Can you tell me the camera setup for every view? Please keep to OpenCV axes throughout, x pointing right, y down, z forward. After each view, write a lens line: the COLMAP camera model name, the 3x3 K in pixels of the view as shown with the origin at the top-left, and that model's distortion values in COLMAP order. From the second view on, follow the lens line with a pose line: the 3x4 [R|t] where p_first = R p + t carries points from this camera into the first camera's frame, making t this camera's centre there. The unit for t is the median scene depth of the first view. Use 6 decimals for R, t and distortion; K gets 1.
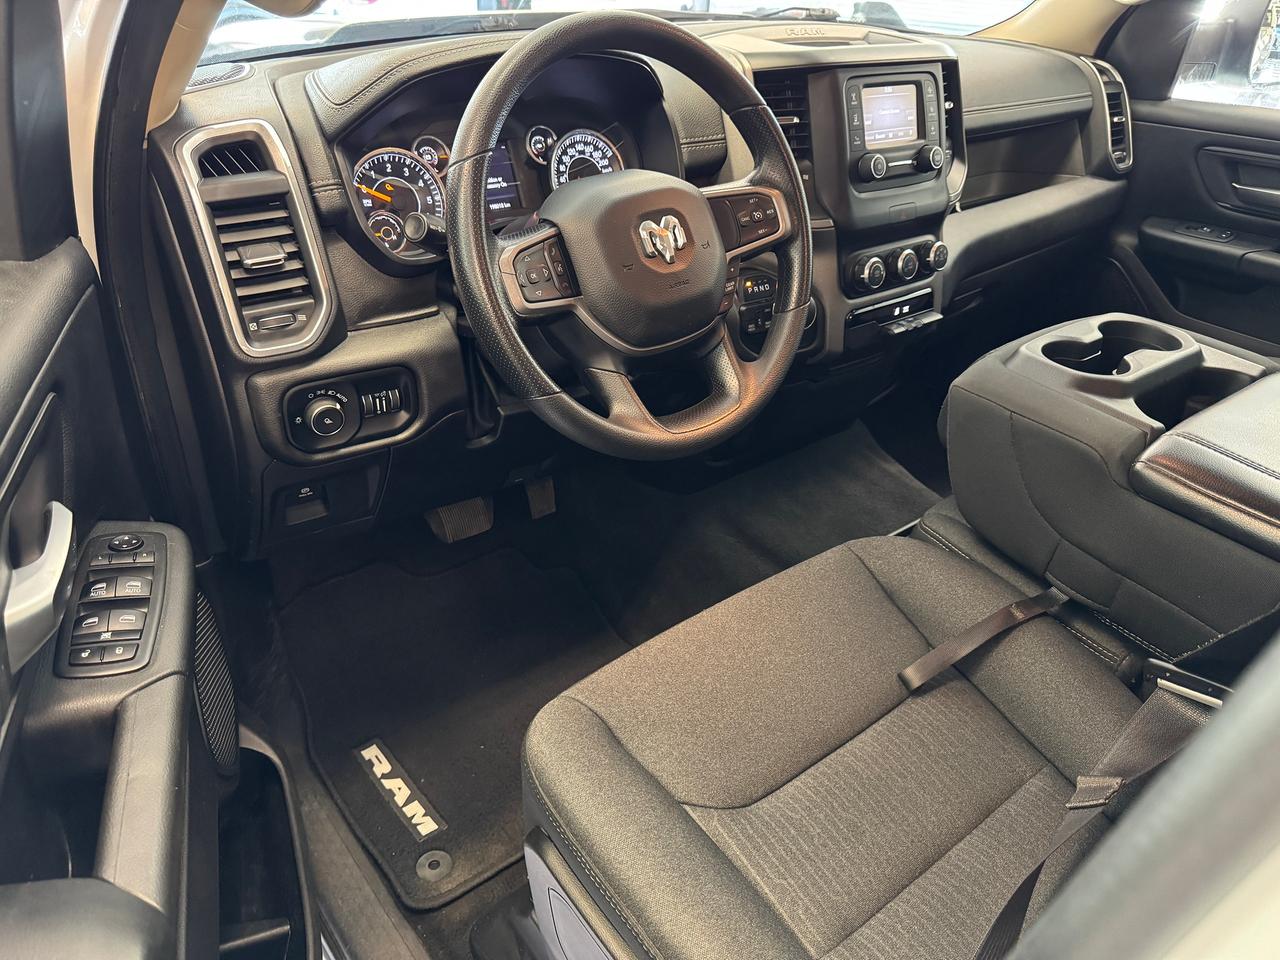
lens RADIAL K [[894.0, 0, 640.0], [0, 894.0, 480.0], [0, 0, 1]] dist [0.043317, 0.000587]
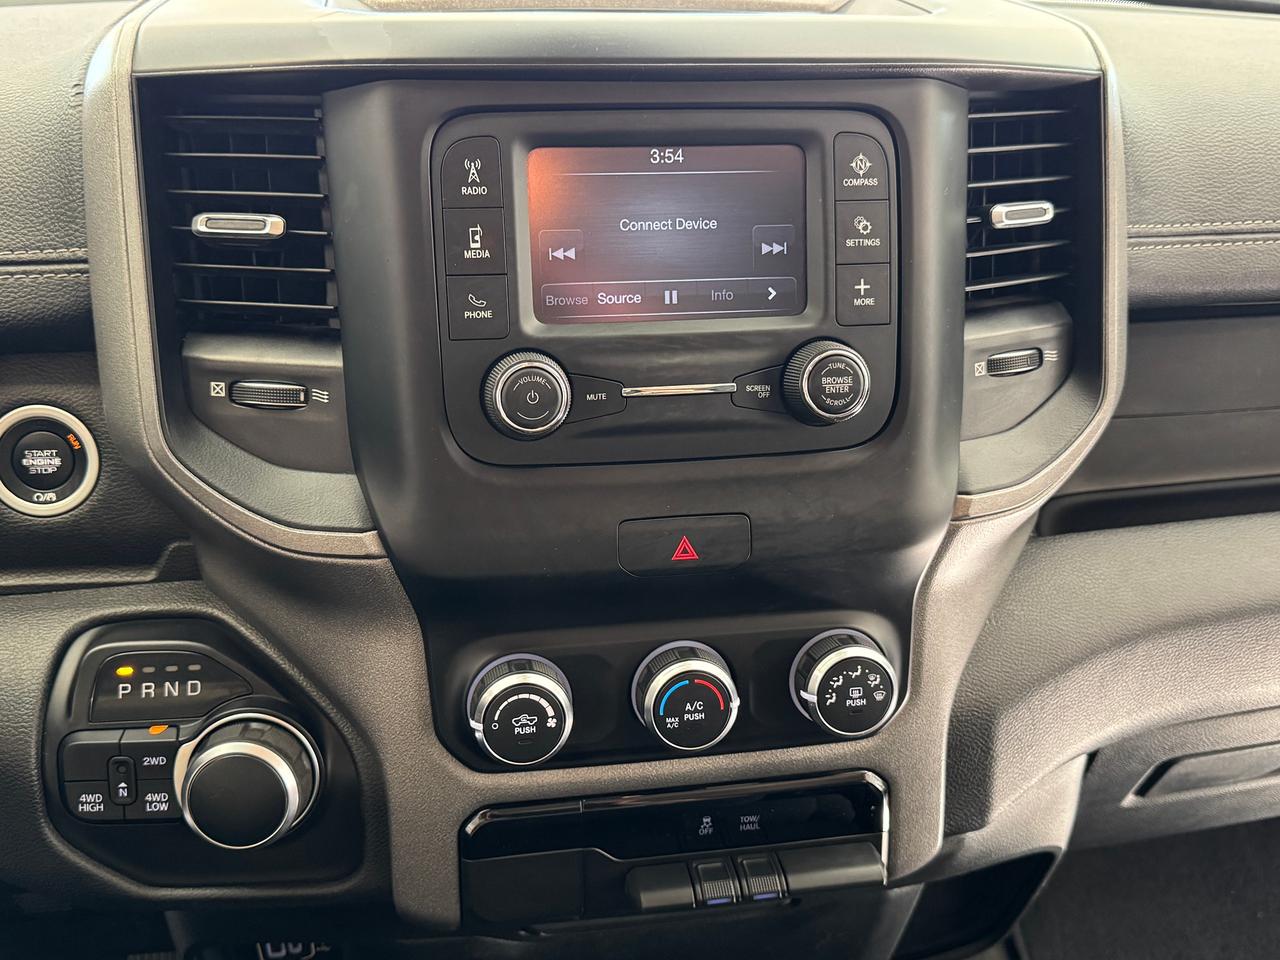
lens RADIAL K [[1136.3, 0, 640.0], [0, 1136.3, 480.0], [0, 0, 1]] dist [0.013573, 0.005768]
pose [[0.868496, 0.182693, -0.460801, 0.474593], [-0.226928, 0.973008, -0.041935, -0.313896], [0.440702, 0.140989, 0.886512, 0.686621]]
